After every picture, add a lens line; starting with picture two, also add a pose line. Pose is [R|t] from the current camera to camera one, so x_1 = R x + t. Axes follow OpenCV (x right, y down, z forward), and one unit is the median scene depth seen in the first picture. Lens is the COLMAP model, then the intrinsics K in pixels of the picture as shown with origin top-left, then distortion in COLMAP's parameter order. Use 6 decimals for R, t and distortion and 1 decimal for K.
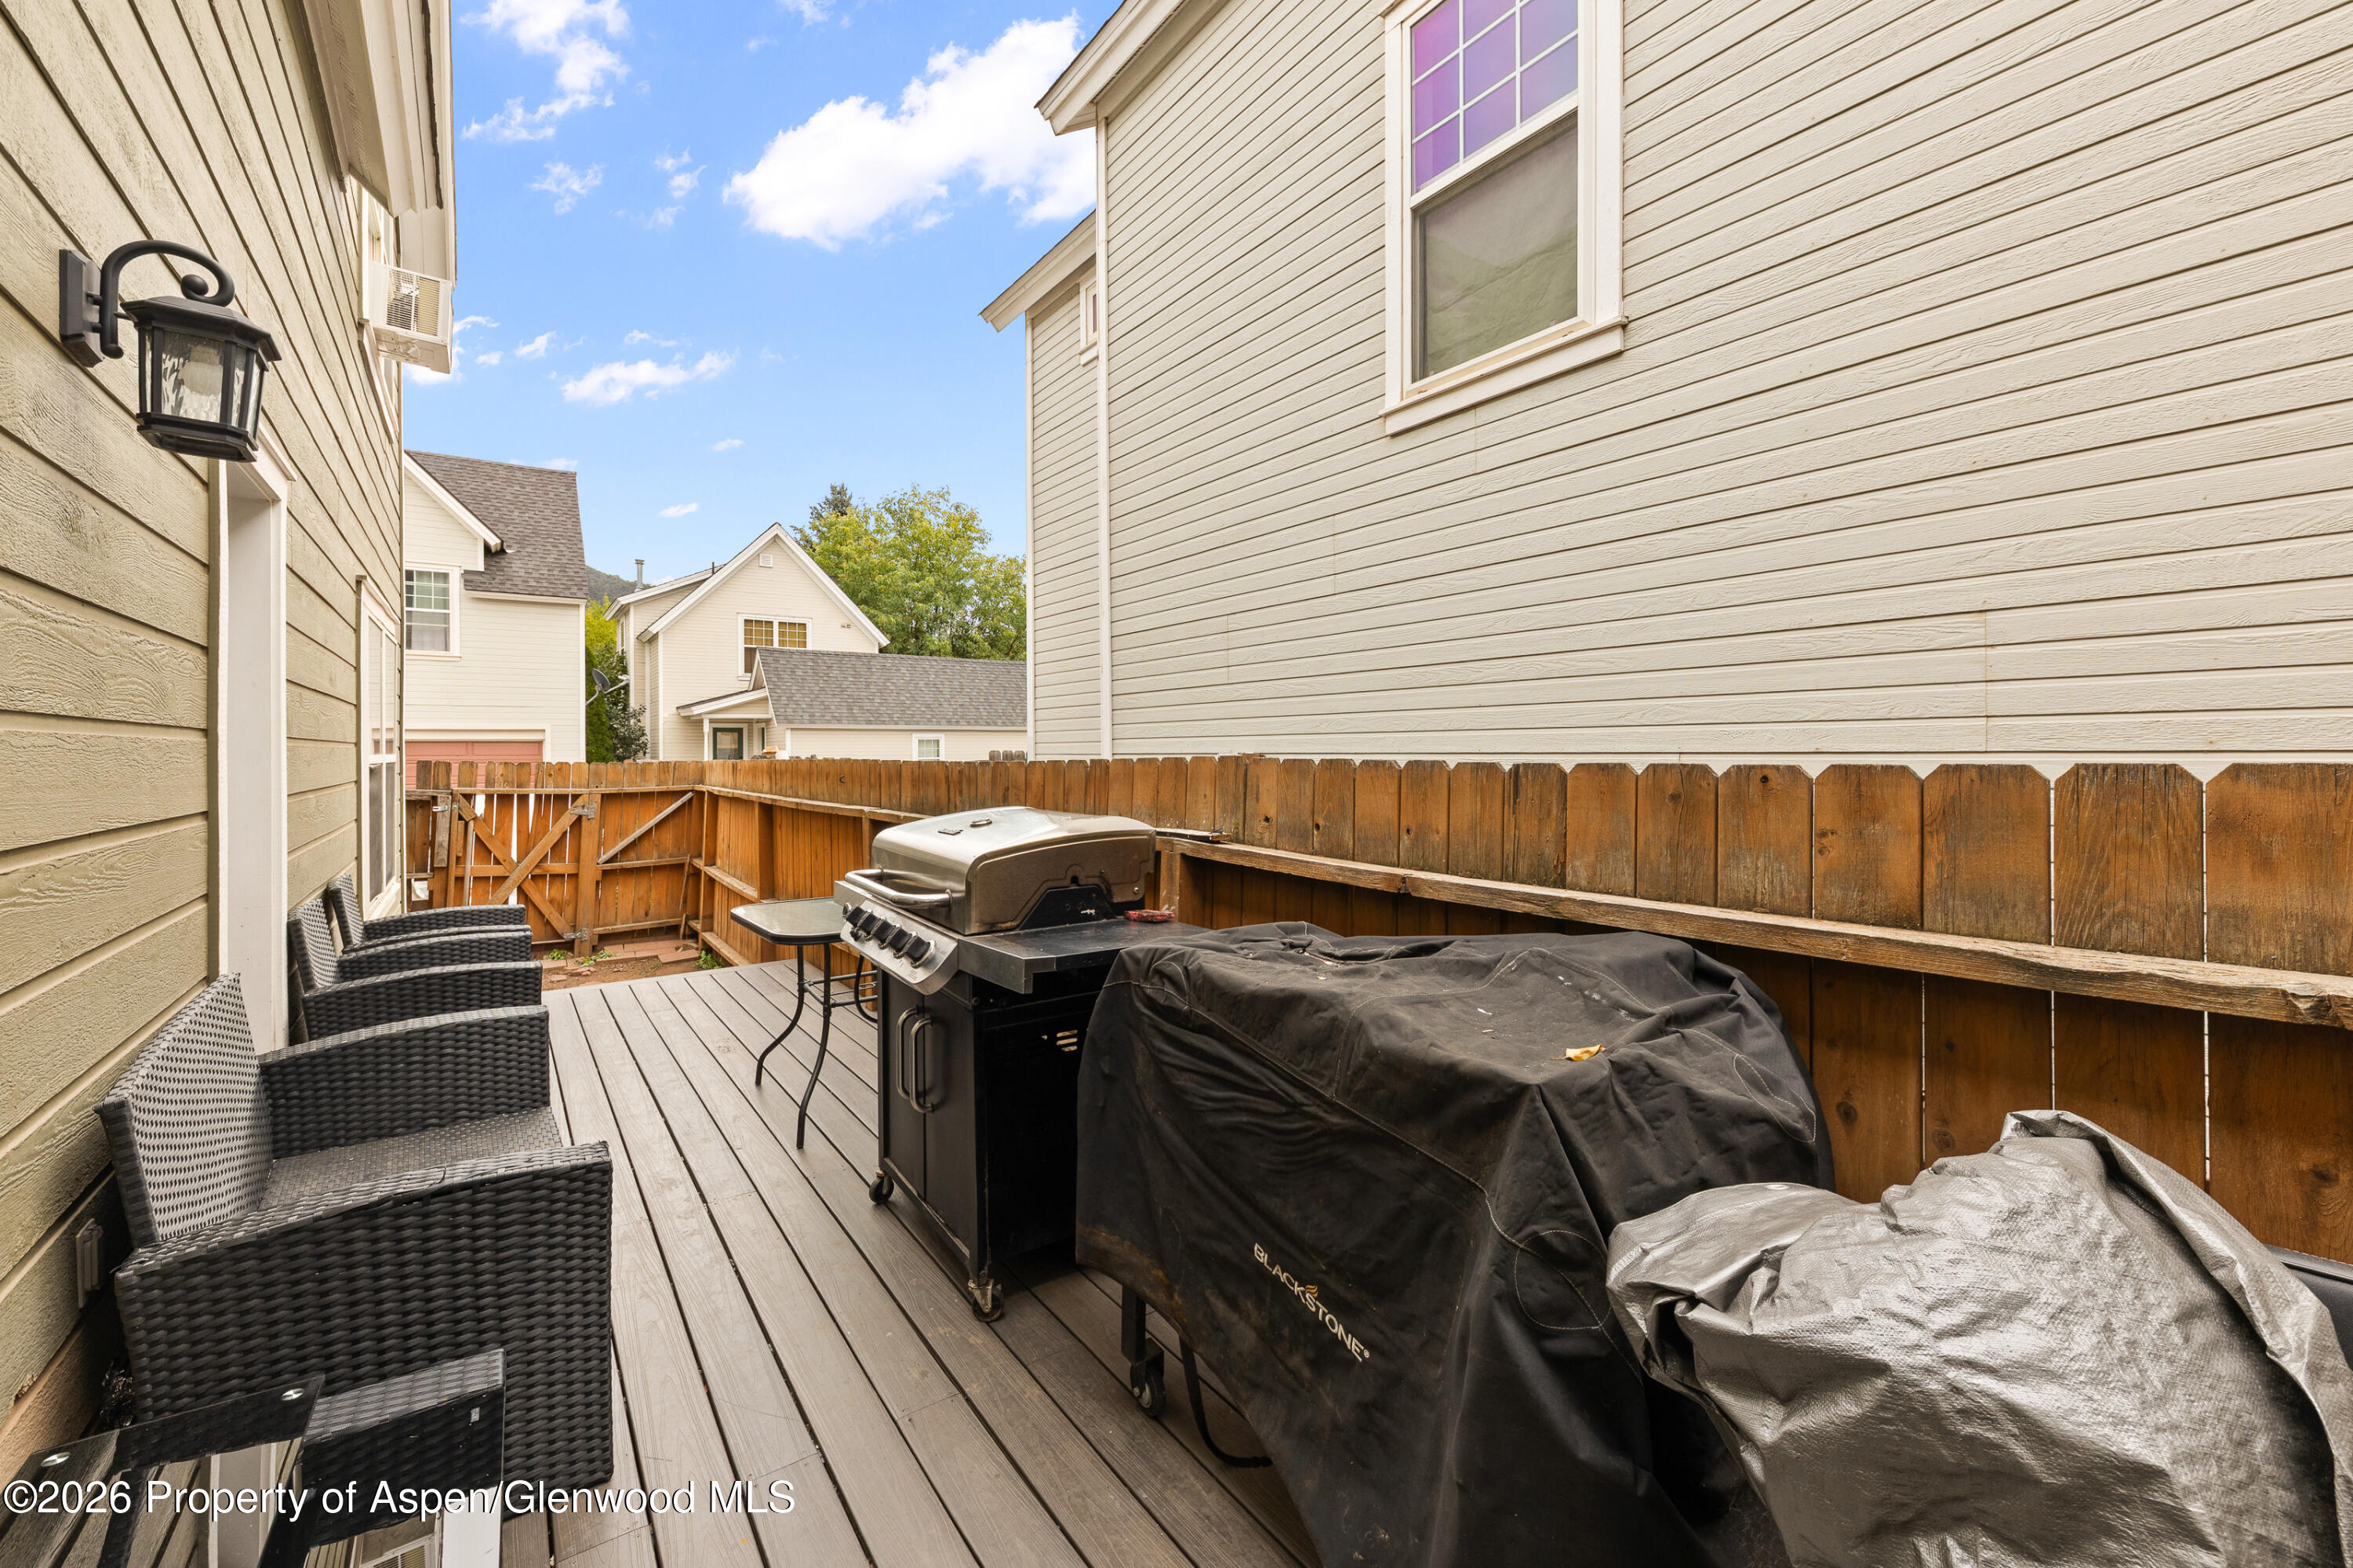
lens RADIAL K [[965.5, 0, 1173.9], [0, 965.5, 742.9], [0, 0, 1]] dist [0.026474, 0.000046]
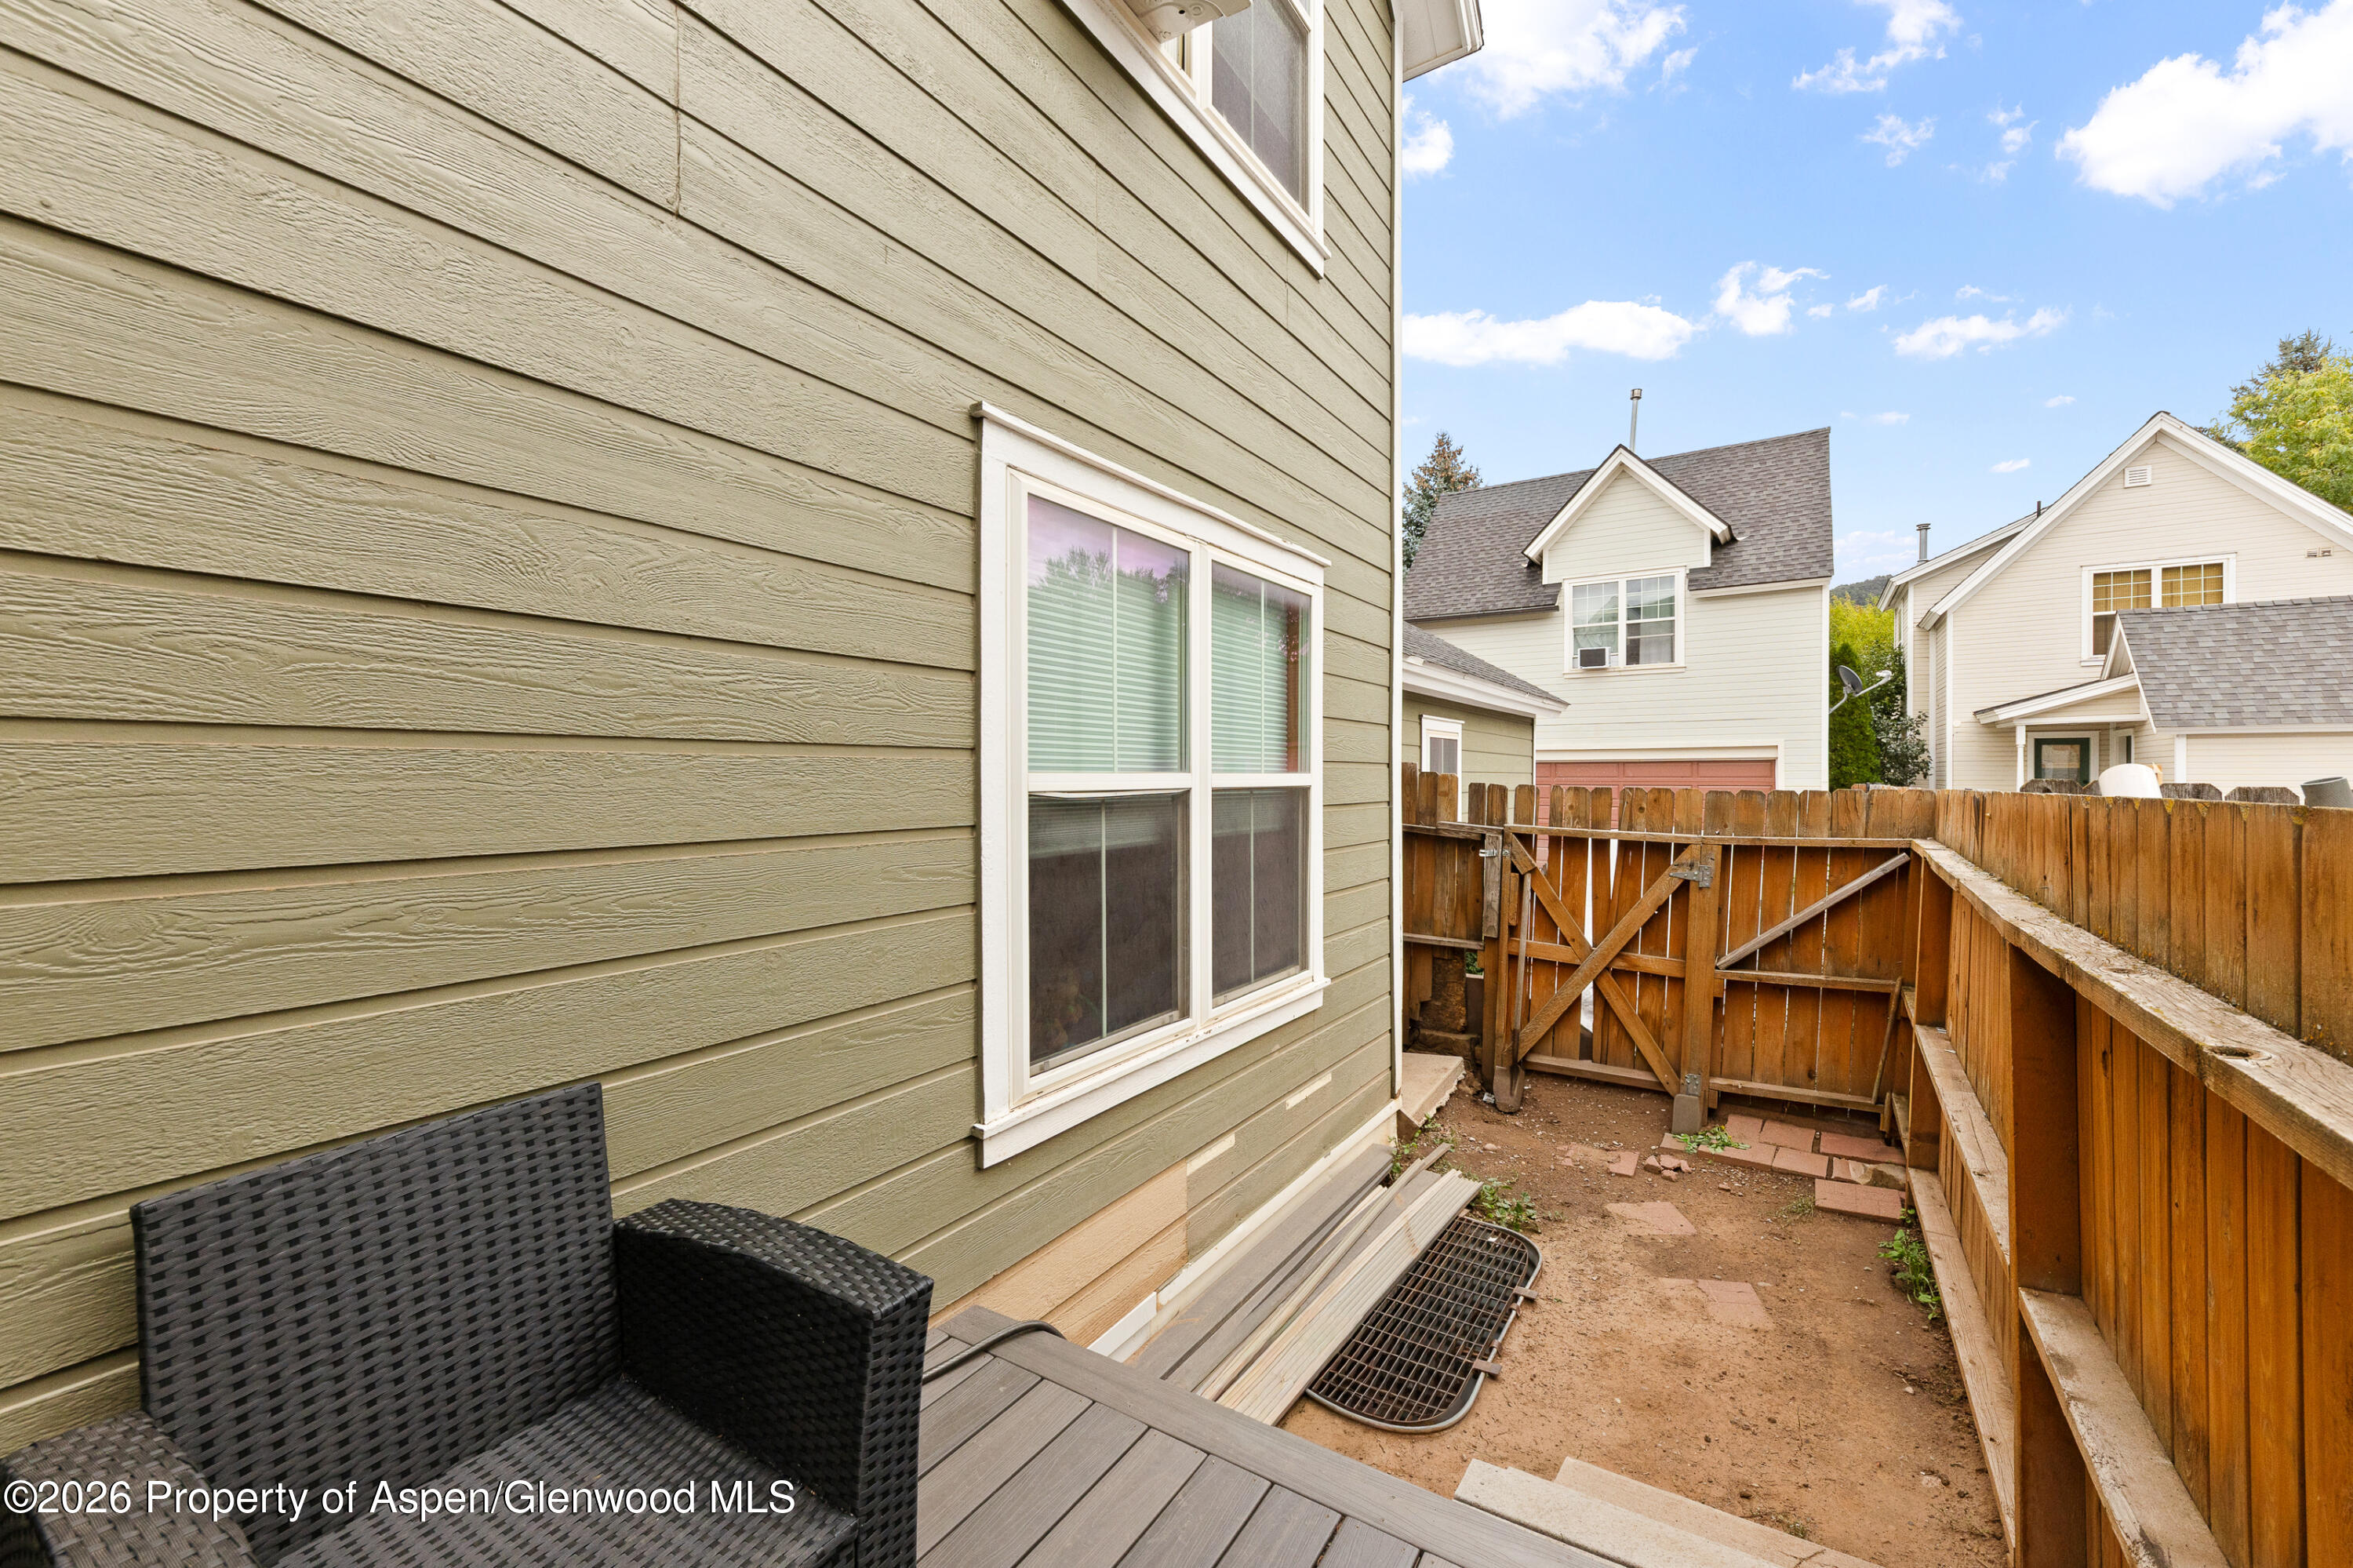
lens RADIAL K [[941.0, 0, 1176.5], [0, 941.0, 784.0], [0, 0, 1]] dist [0.025257, -0.009246]
pose [[0.371467, 0.011088, -0.928380, -0.184462], [0.007403, 0.999862, 0.014904, 0.005625], [0.928417, -0.012409, 0.371333, 0.475731]]
